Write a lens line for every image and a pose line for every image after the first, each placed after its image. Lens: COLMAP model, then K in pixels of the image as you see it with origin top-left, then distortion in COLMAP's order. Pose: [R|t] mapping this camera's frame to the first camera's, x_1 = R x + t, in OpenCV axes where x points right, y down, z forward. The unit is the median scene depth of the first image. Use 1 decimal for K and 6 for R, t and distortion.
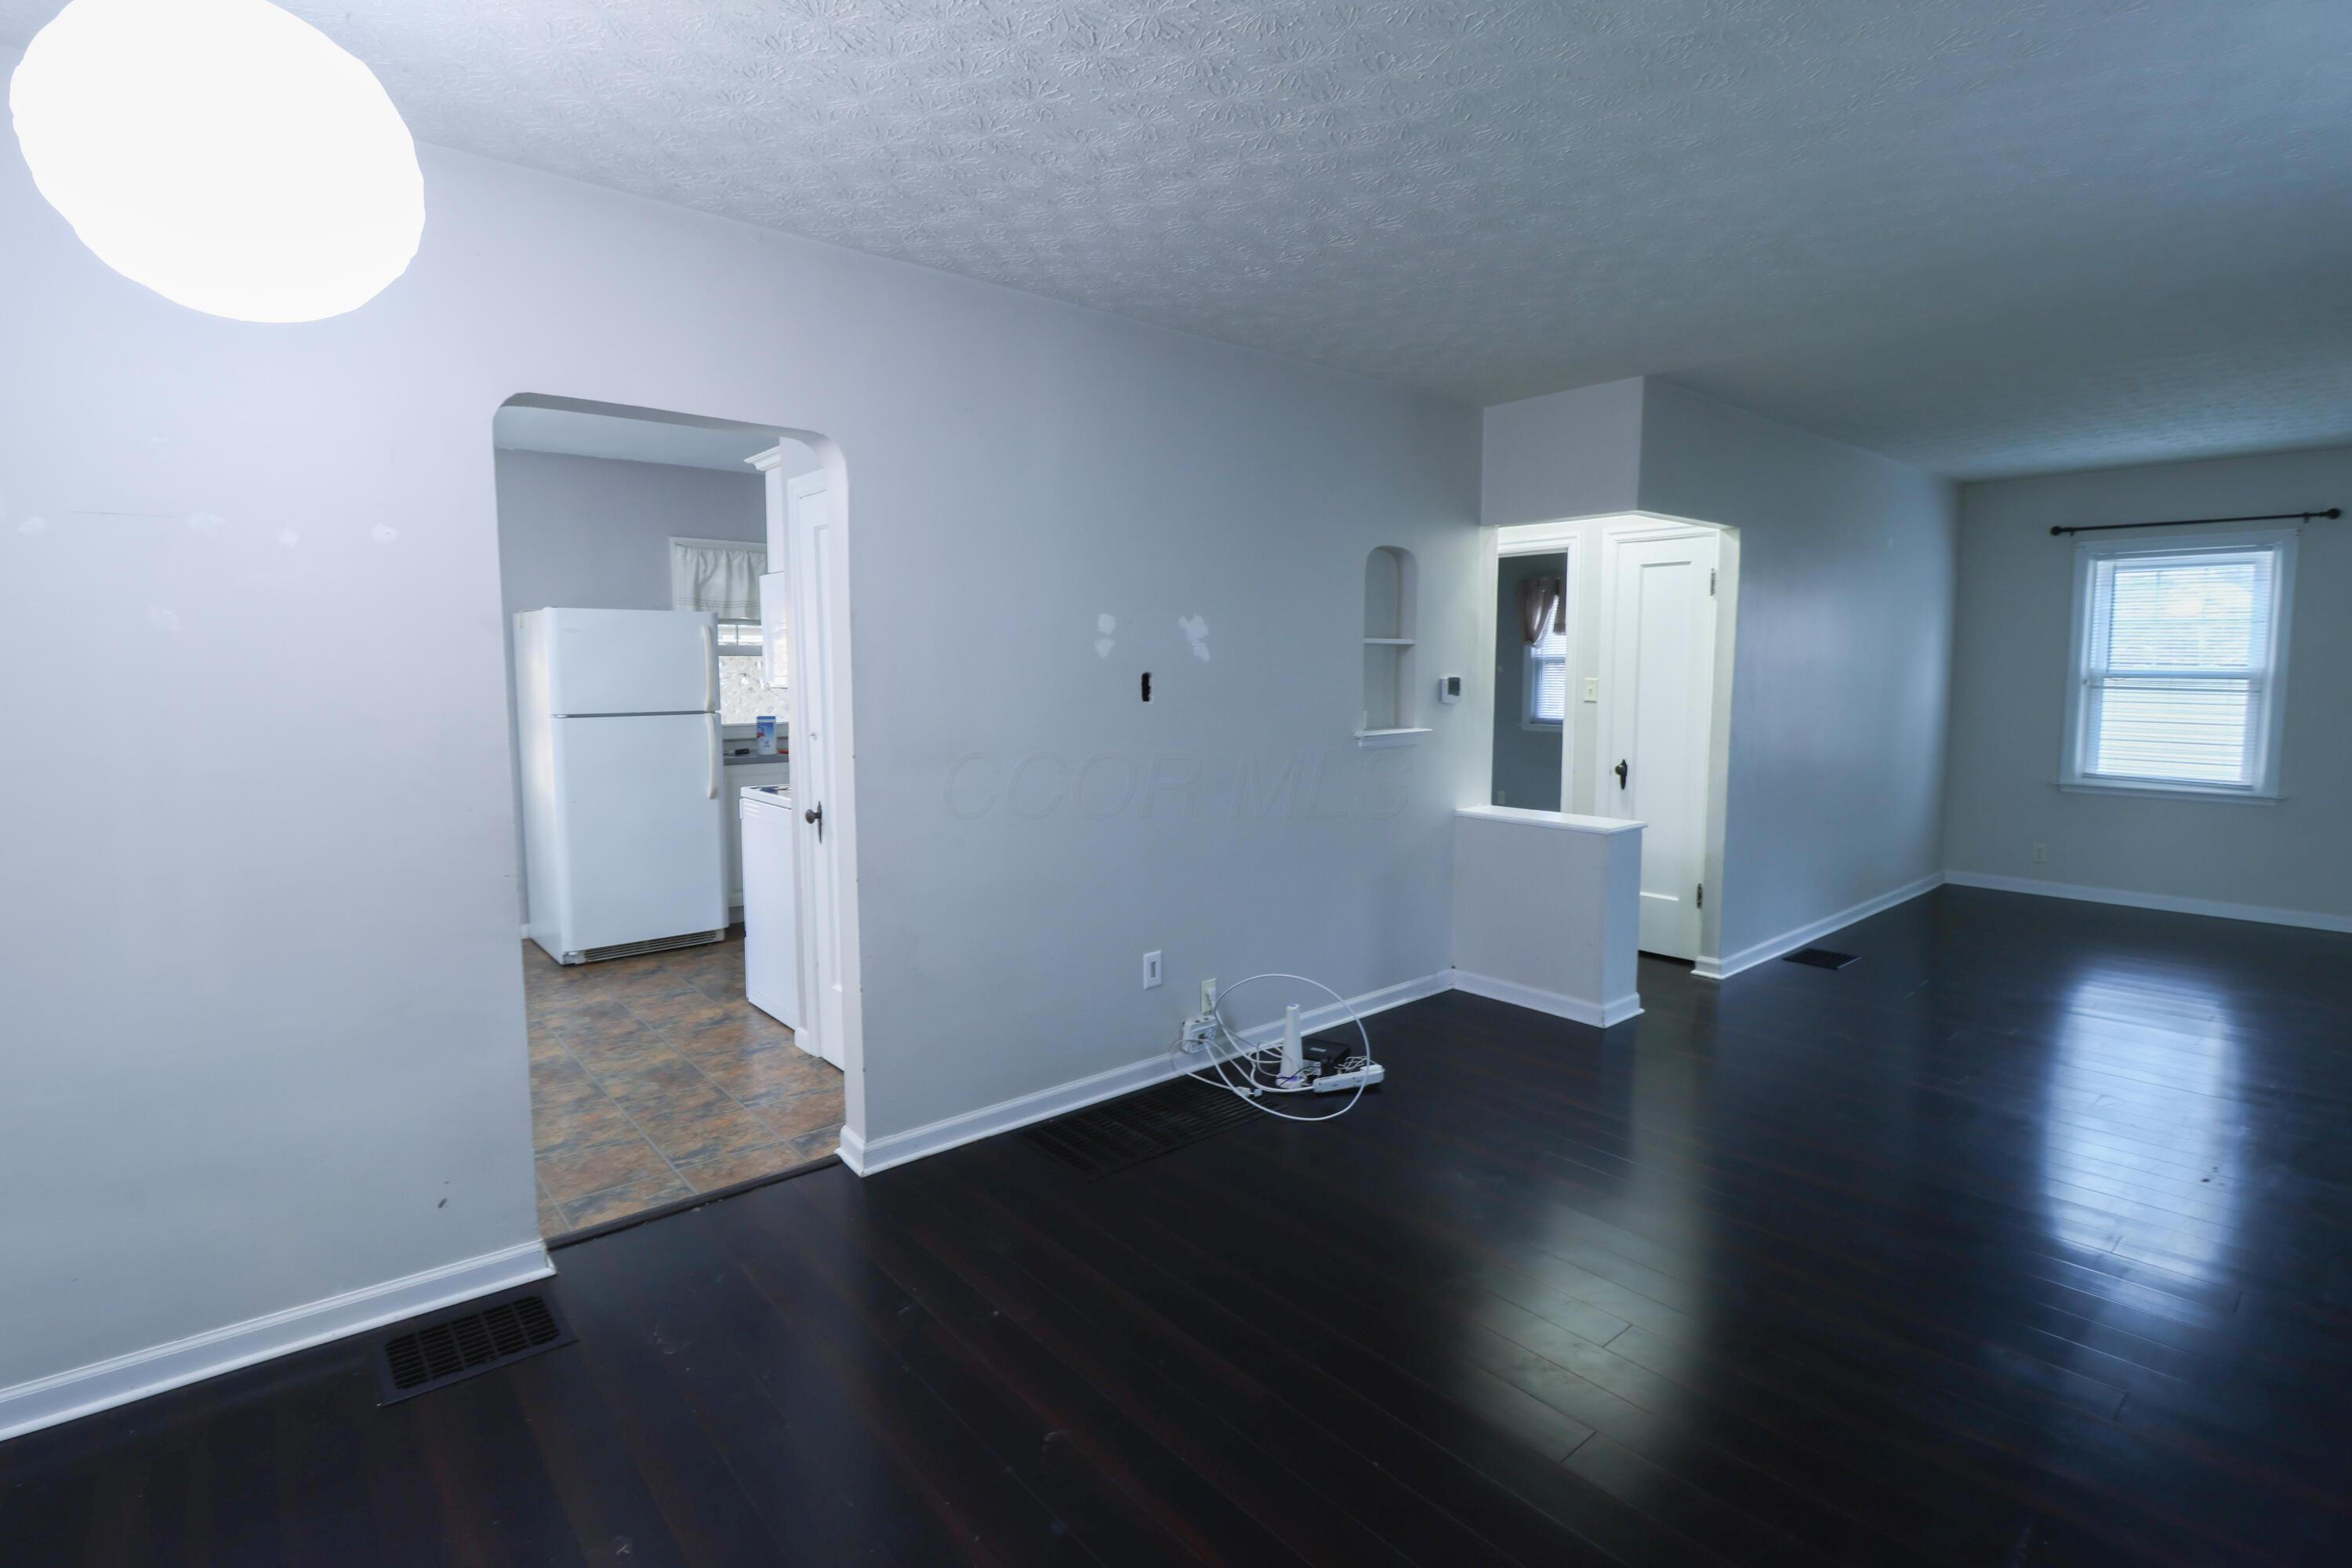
lens RADIAL K [[1115.5, 0, 1178.4], [0, 1115.5, 786.9], [0, 0, 1]] dist [-0.014448, -0.001683]
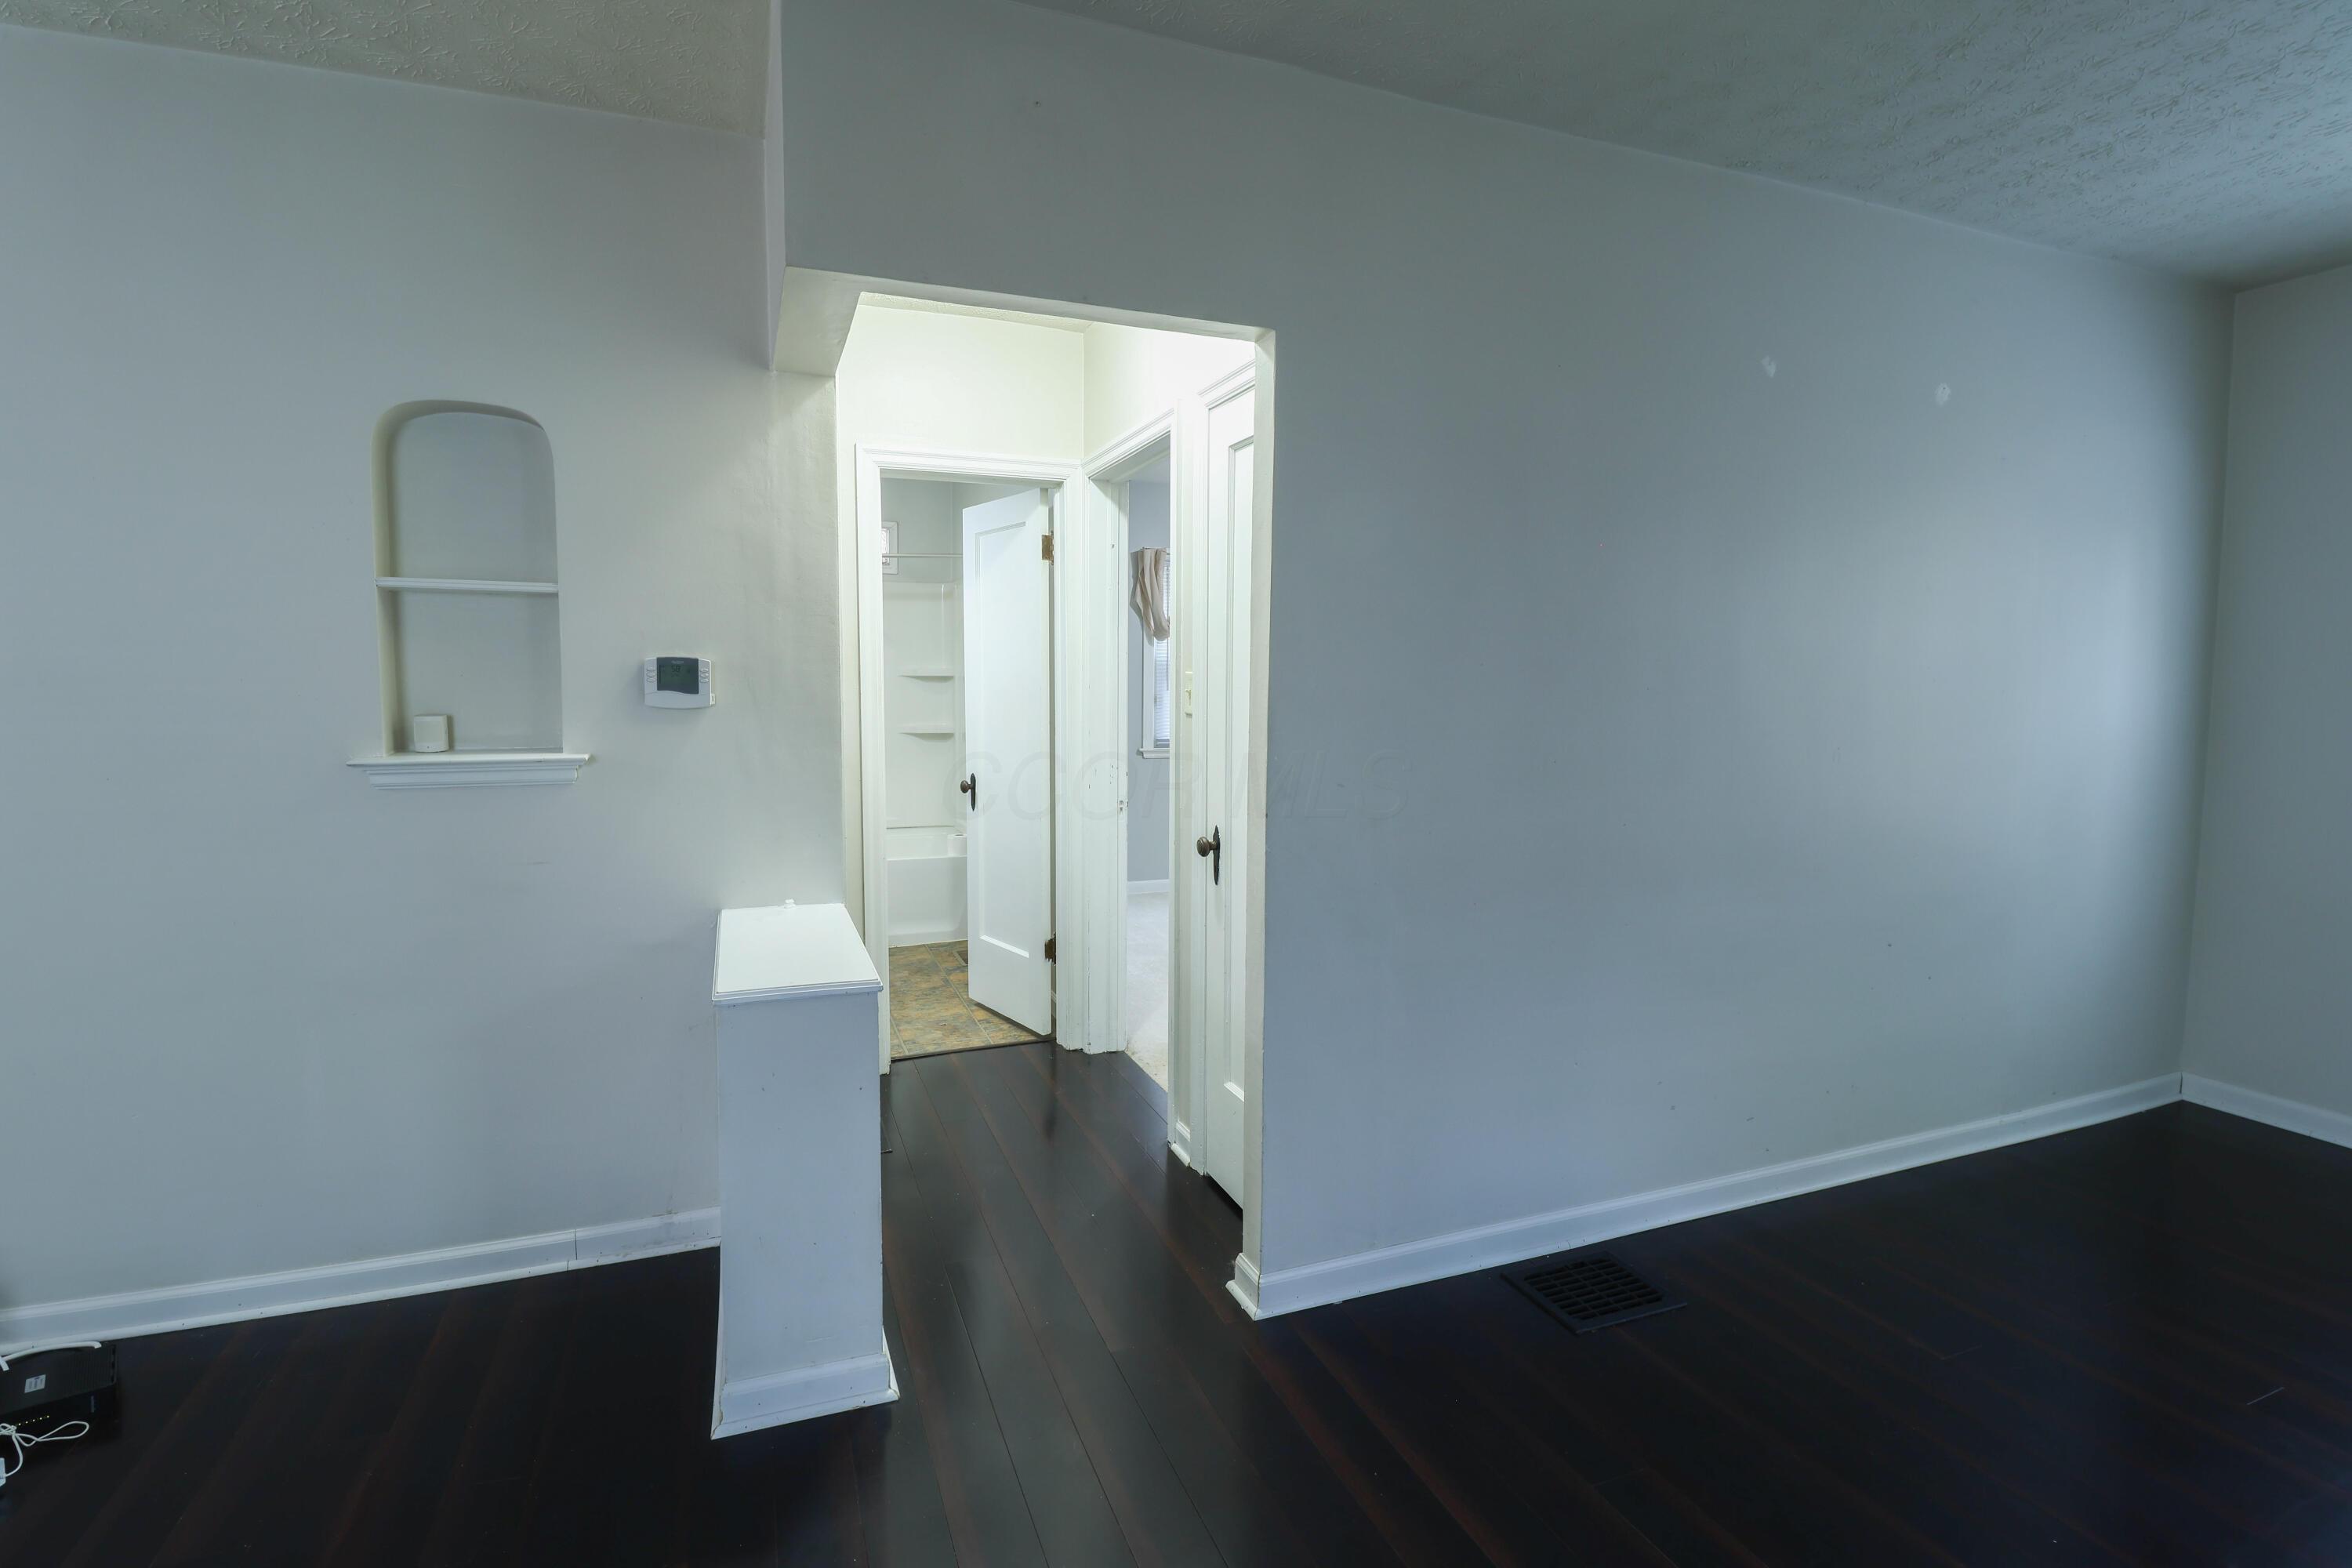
lens RADIAL K [[1115.5, 0, 1175.9], [0, 1115.5, 772.1], [0, 0, 1]] dist [-0.014448, -0.001683]
pose [[0.945505, 0.039765, -0.323169, 0.618007], [-0.046164, 0.998860, -0.012155, -0.047962], [0.322318, 0.026412, 0.946263, 0.567547]]
